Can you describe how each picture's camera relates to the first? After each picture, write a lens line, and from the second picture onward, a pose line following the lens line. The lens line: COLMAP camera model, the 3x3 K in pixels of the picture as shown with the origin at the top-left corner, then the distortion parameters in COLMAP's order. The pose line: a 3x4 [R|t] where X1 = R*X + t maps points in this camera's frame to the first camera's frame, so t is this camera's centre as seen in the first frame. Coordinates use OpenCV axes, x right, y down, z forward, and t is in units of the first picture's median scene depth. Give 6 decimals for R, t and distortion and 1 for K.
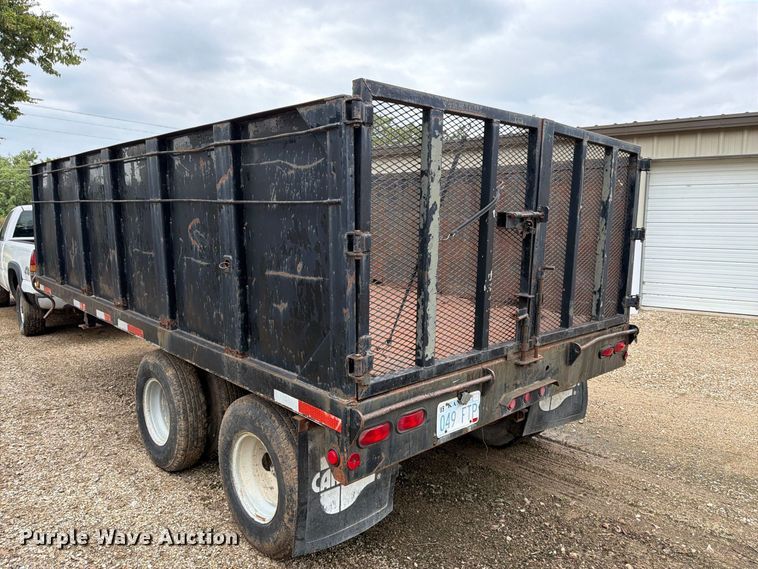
lens RADIAL K [[535.7, 0, 381.5], [0, 535.7, 281.7], [0, 0, 1]] dist [0.045651, -0.051585]
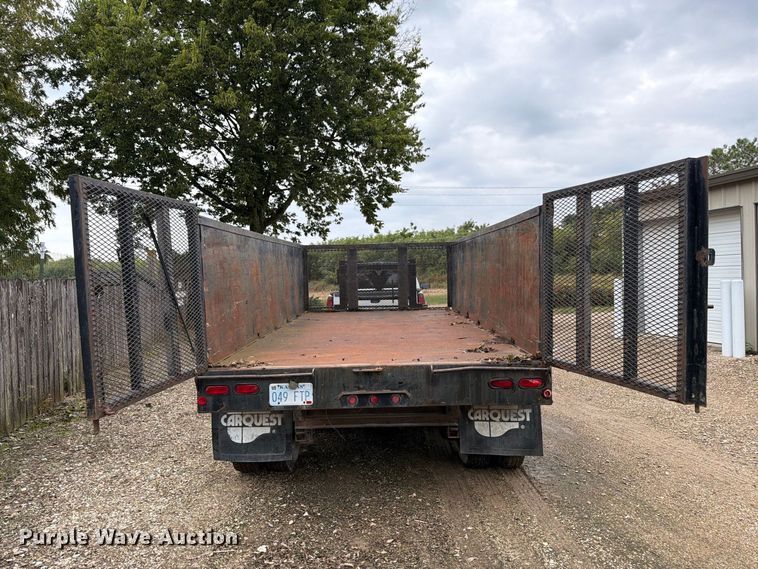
lens RADIAL K [[535.7, 0, 380.1], [0, 535.7, 280.3], [0, 0, 1]] dist [0.045651, -0.051585]
pose [[0.721295, -0.022177, -0.692273, 1.294486], [-0.048766, 0.995381, -0.082697, 0.028626], [0.690909, 0.093408, 0.716882, 0.025594]]
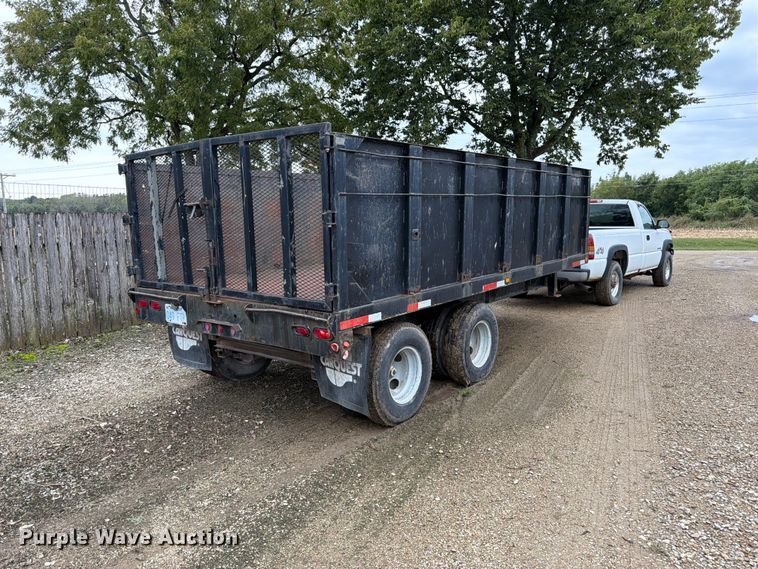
lens RADIAL K [[535.7, 0, 377.4], [0, 535.7, 284.1], [0, 0, 1]] dist [0.045651, -0.051585]
pose [[0.141672, 0.109477, -0.983841, 1.871470], [-0.096832, 0.990632, 0.096289, -0.094996], [0.985166, 0.081626, 0.150946, 1.271105]]
